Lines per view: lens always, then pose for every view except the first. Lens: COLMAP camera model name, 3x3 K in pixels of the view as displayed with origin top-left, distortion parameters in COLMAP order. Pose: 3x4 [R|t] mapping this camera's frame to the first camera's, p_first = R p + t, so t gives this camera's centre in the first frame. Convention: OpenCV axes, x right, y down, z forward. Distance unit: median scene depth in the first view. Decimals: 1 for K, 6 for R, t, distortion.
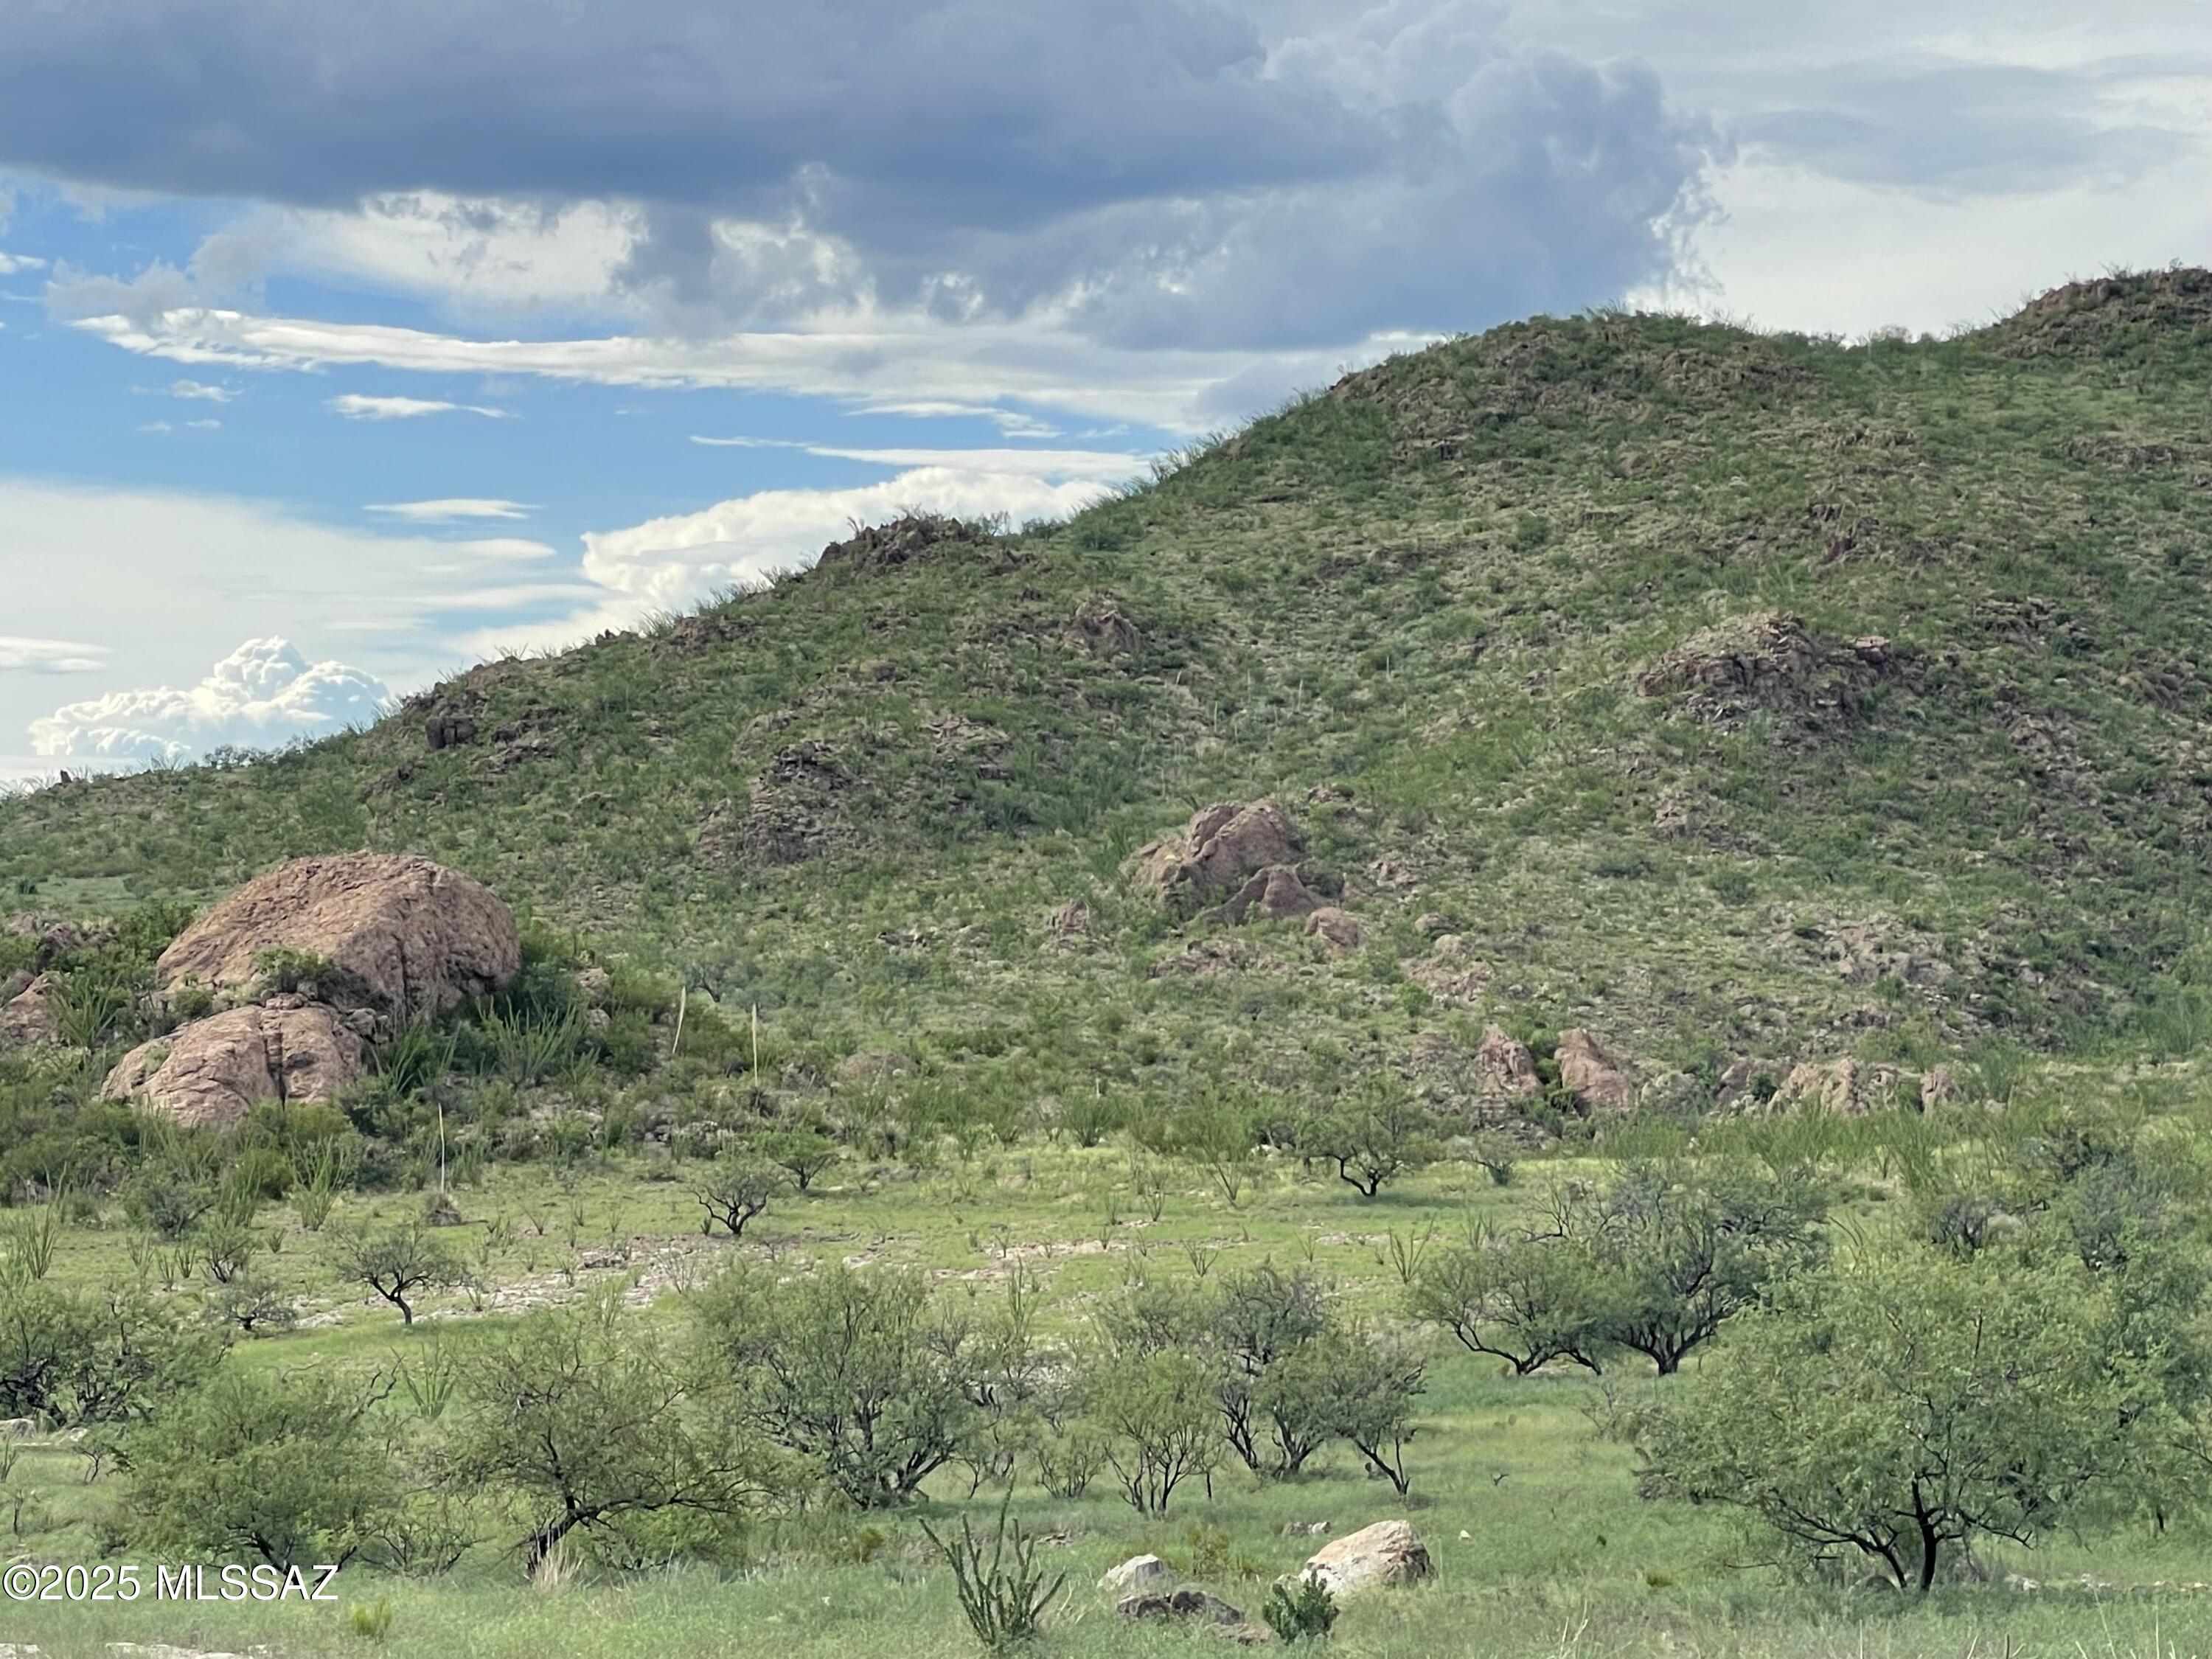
lens RADIAL K [[5398.1, 0, 1055.7], [0, 5398.1, 739.9], [0, 0, 1]] dist [0.140907, 0.546055]
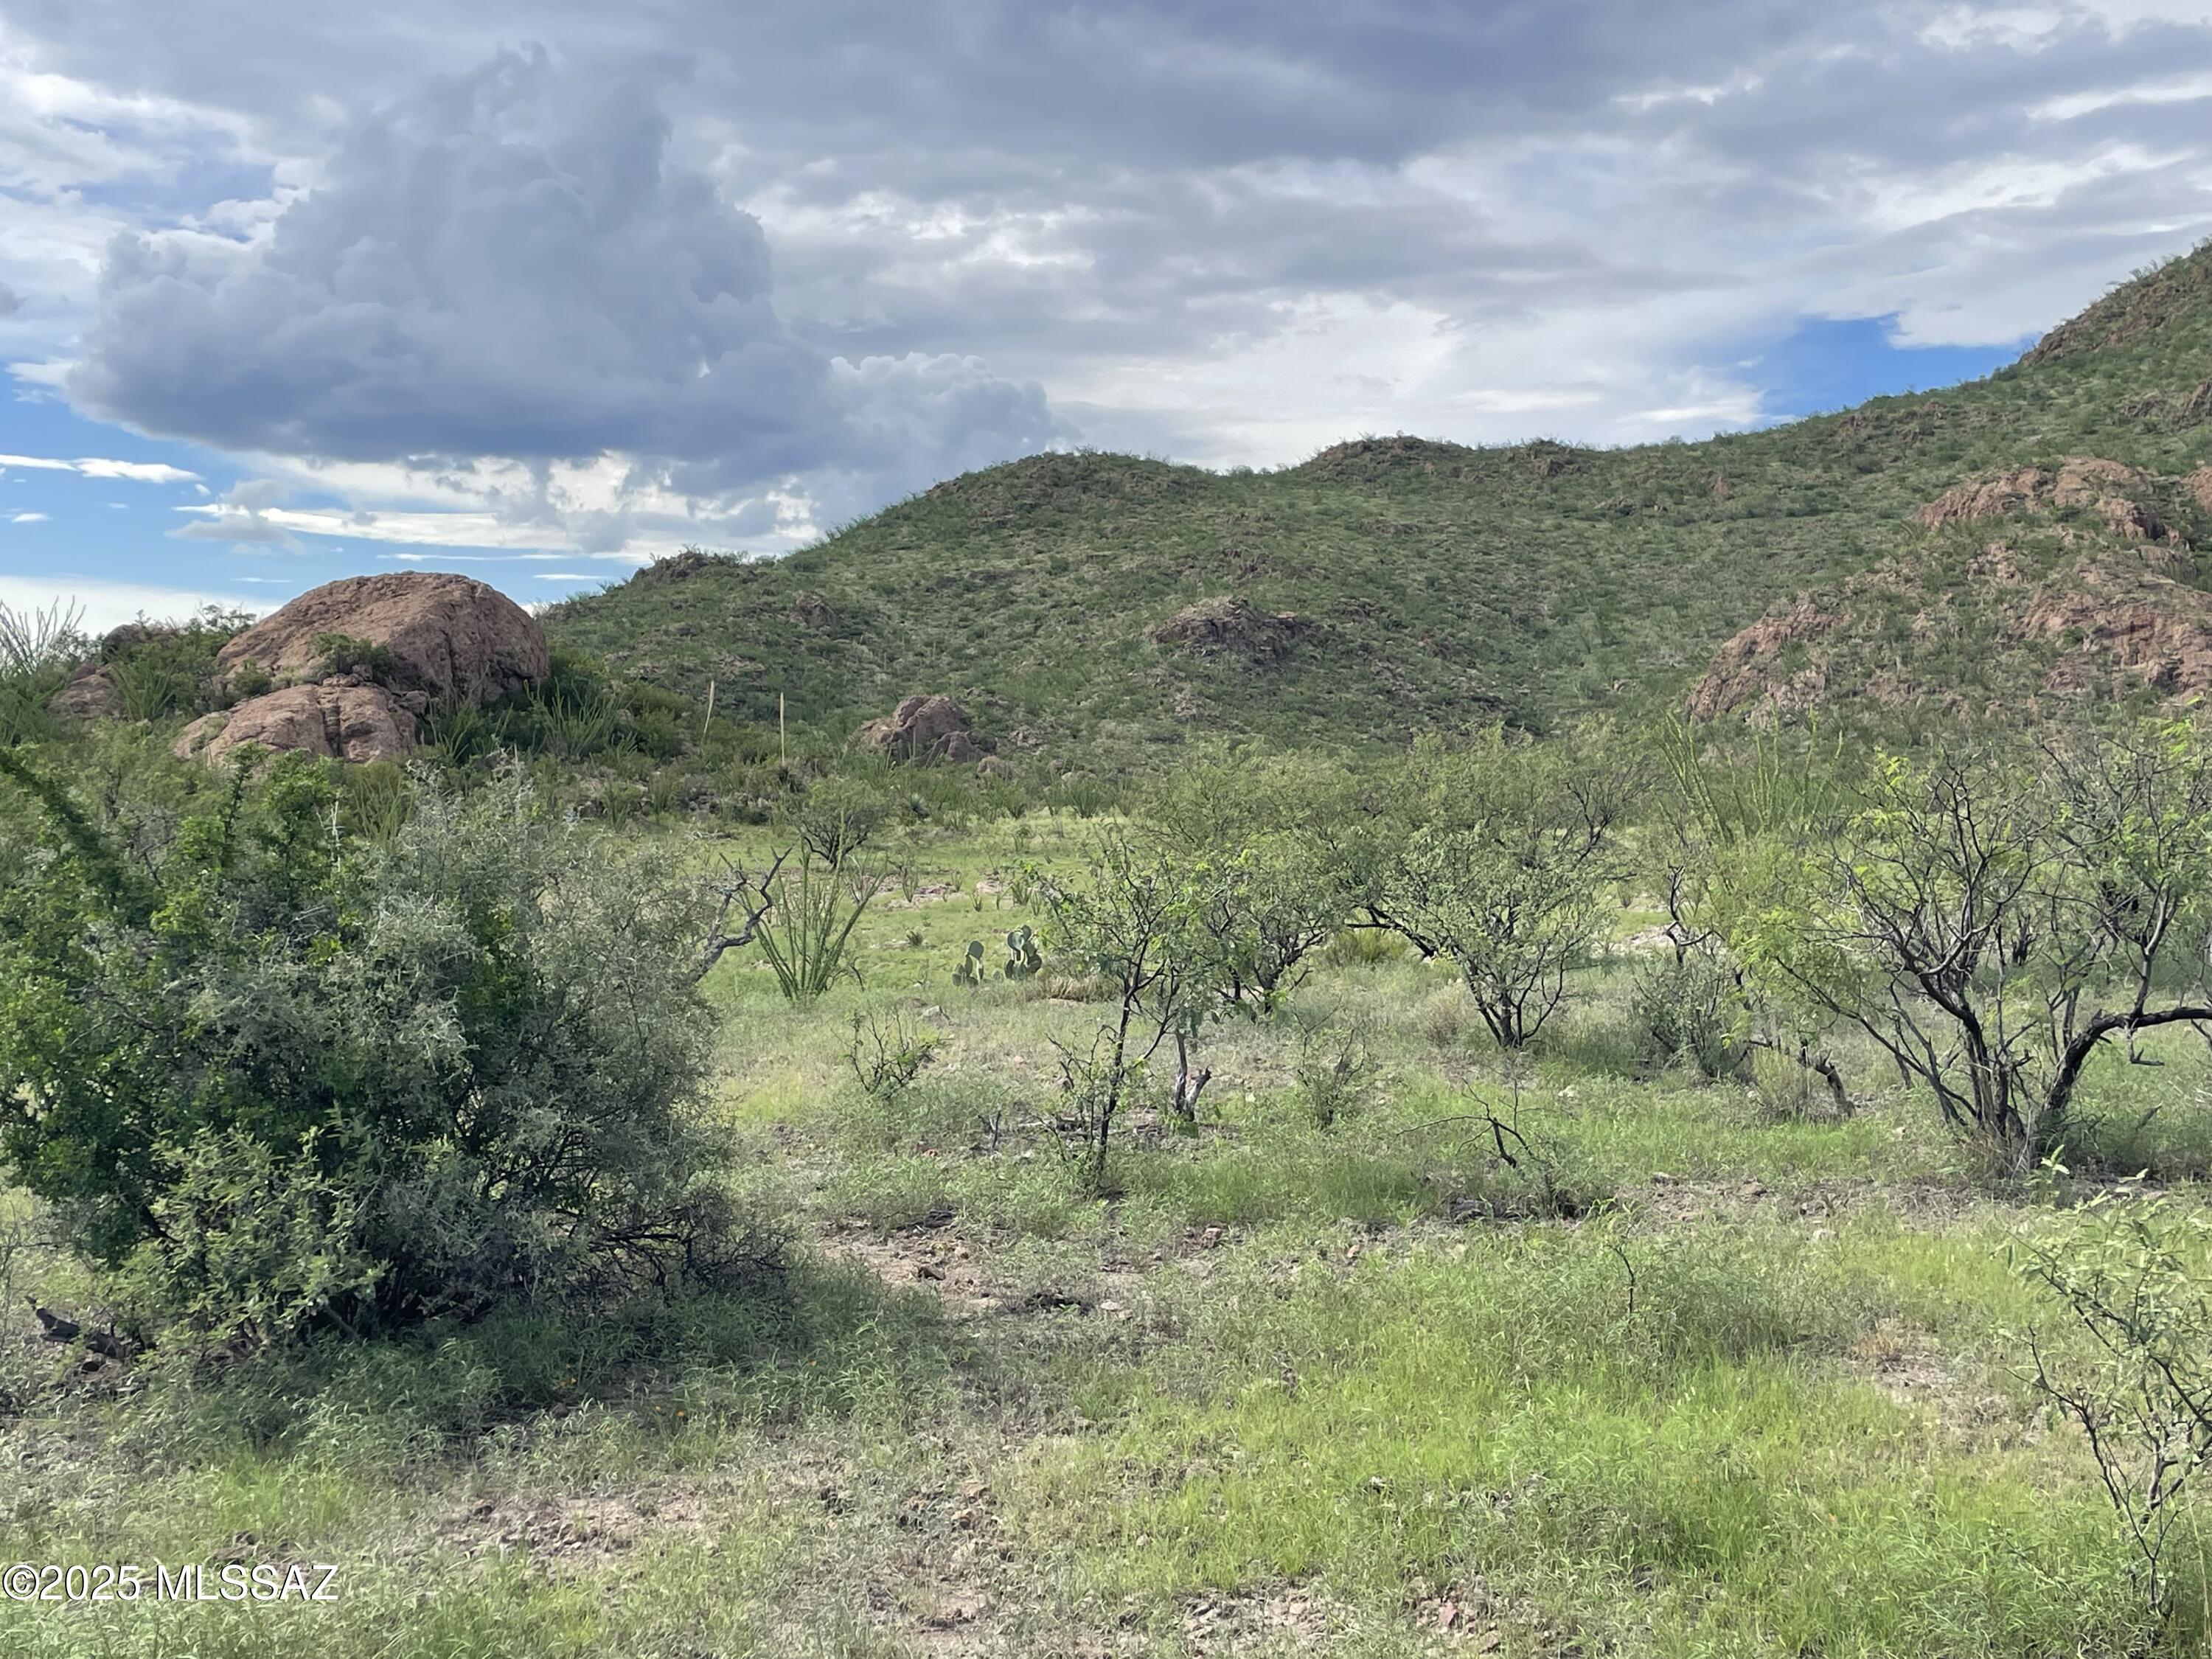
lens RADIAL K [[2683.1, 0, 1110.0], [0, 2683.1, 789.5], [0, 0, 1]] dist [0.164846, -0.351488]
pose [[0.988643, 0.010103, 0.149943, -0.030107], [-0.012574, 0.999800, 0.015547, 0.024876], [-0.149756, -0.017256, 0.988572, 0.185878]]
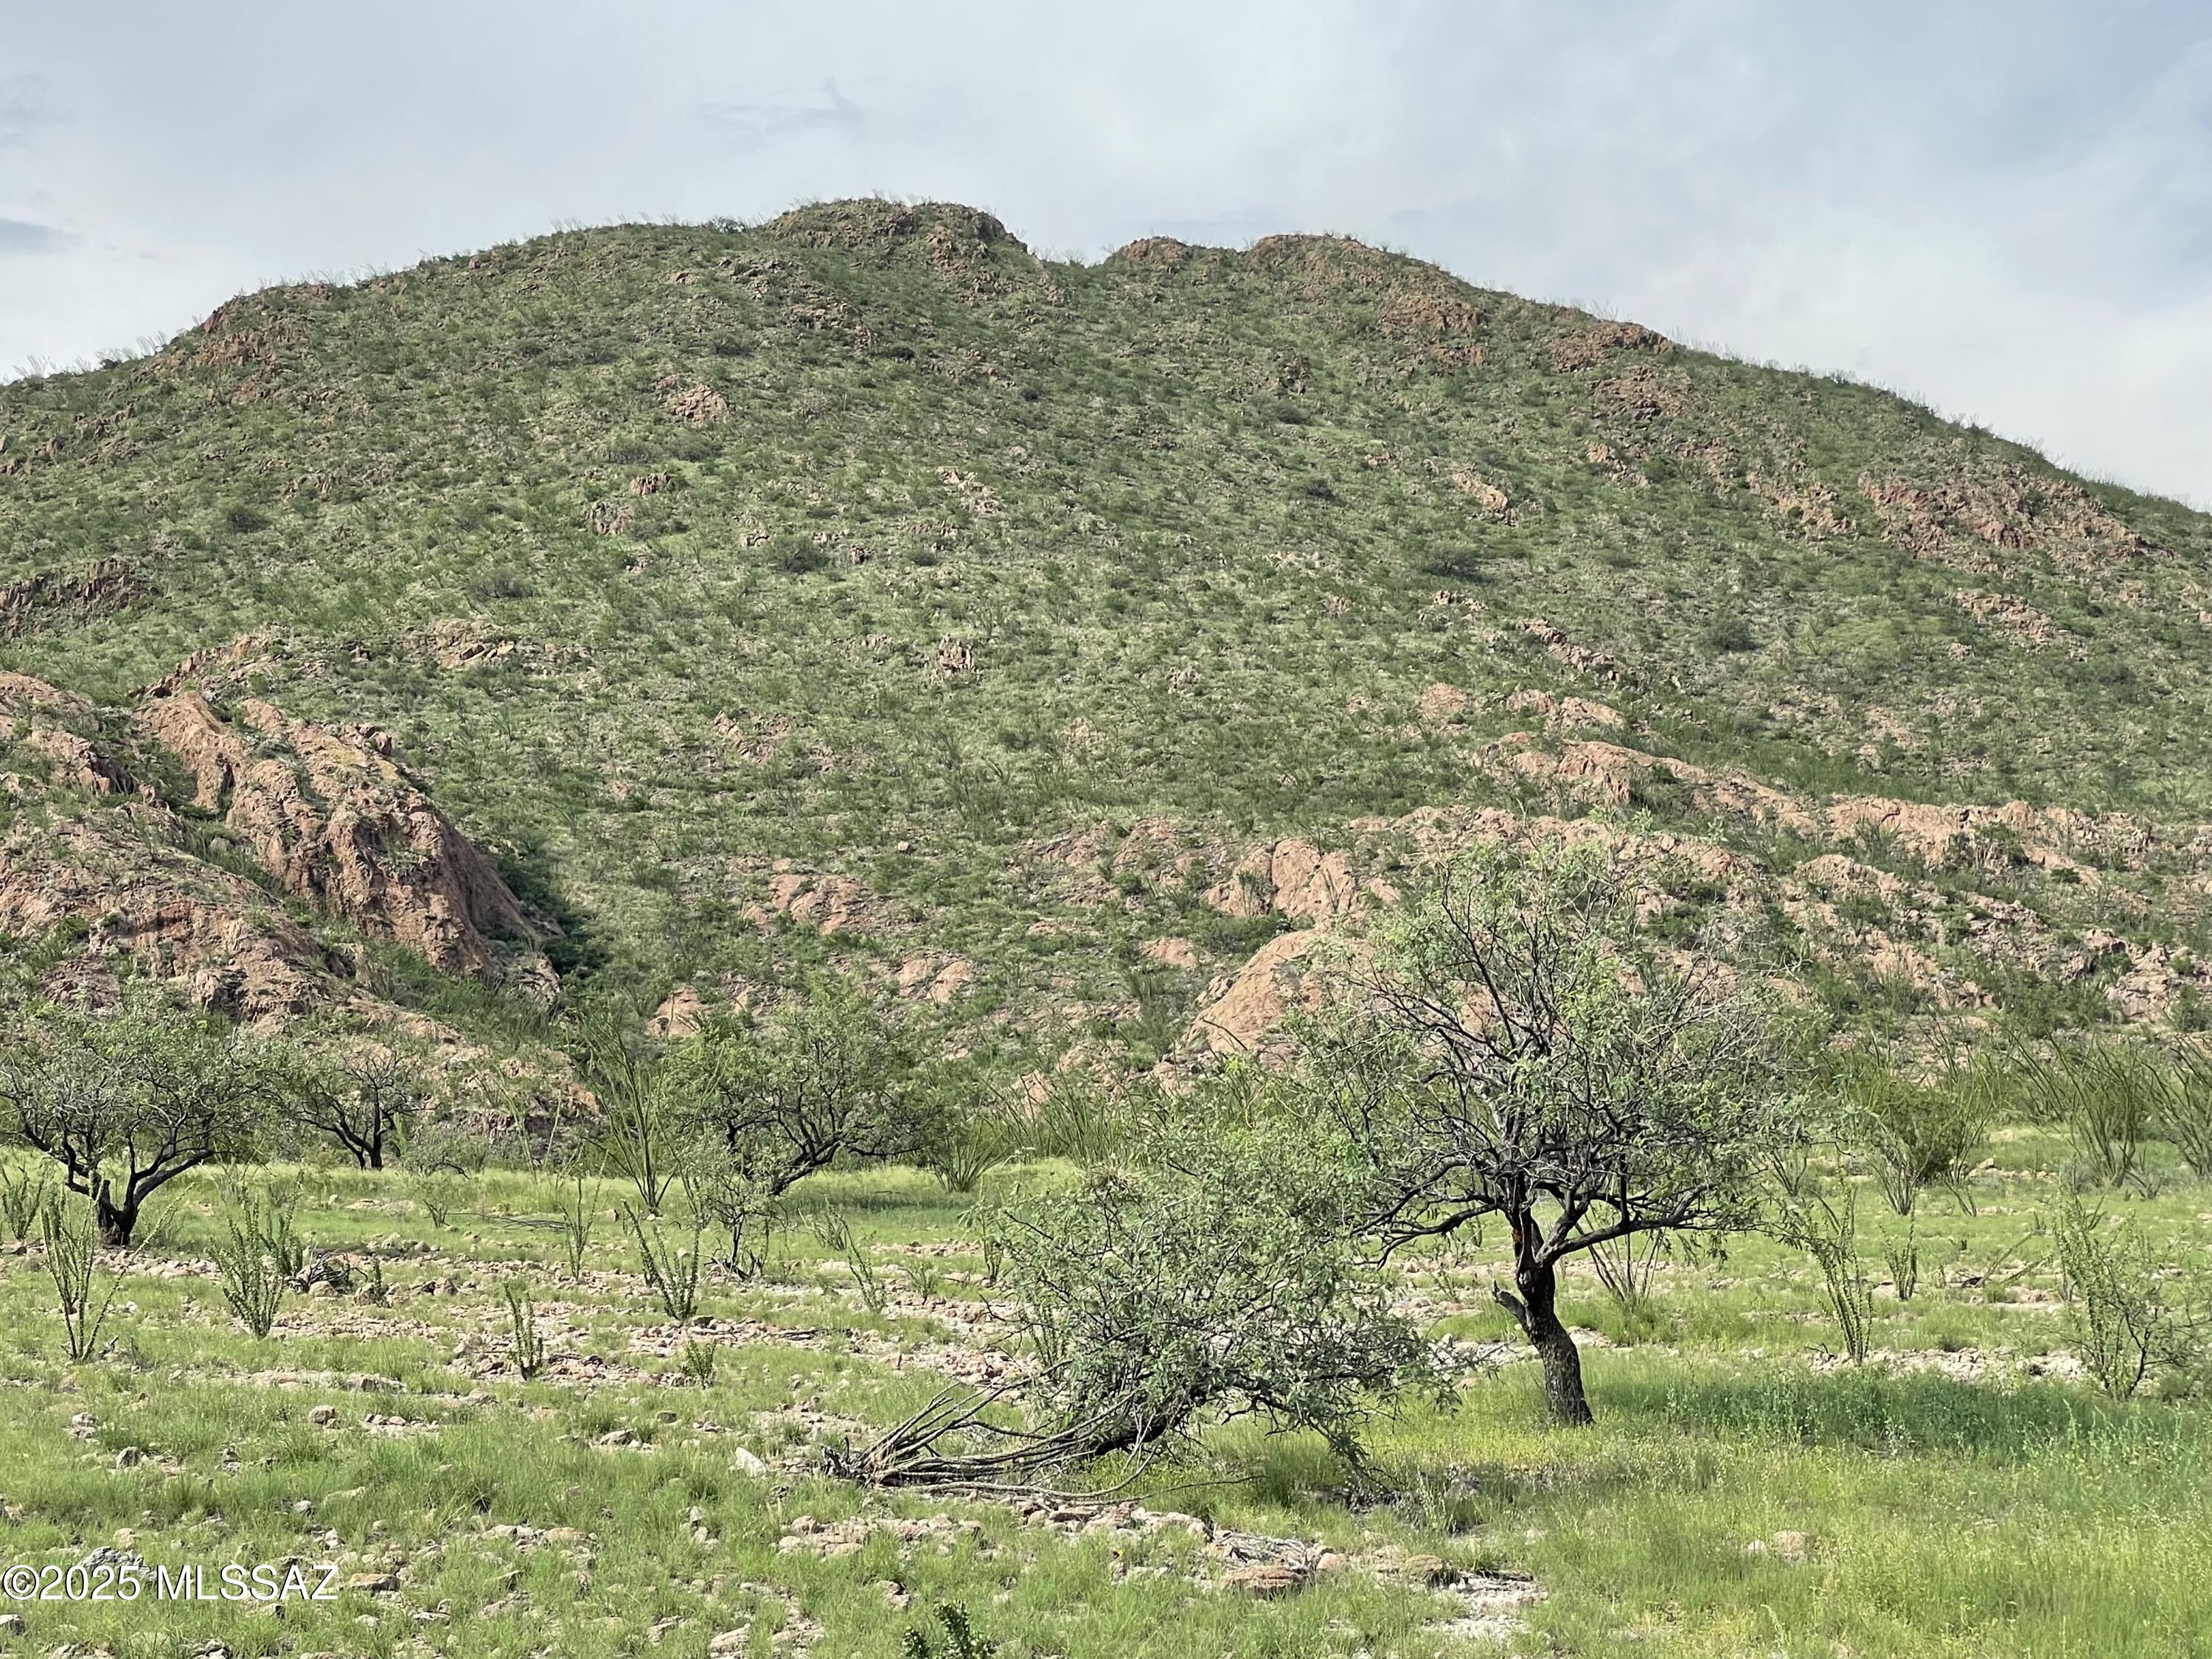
lens RADIAL K [[3852.4, 0, 1064.2], [0, 3852.4, 804.5], [0, 0, 1]] dist [0.120209, 0.119309]
pose [[0.627881, 0.094501, 0.772551, -0.077807], [-0.028356, 0.994720, -0.098631, 0.031348], [-0.777793, 0.040022, 0.627245, 0.293129]]
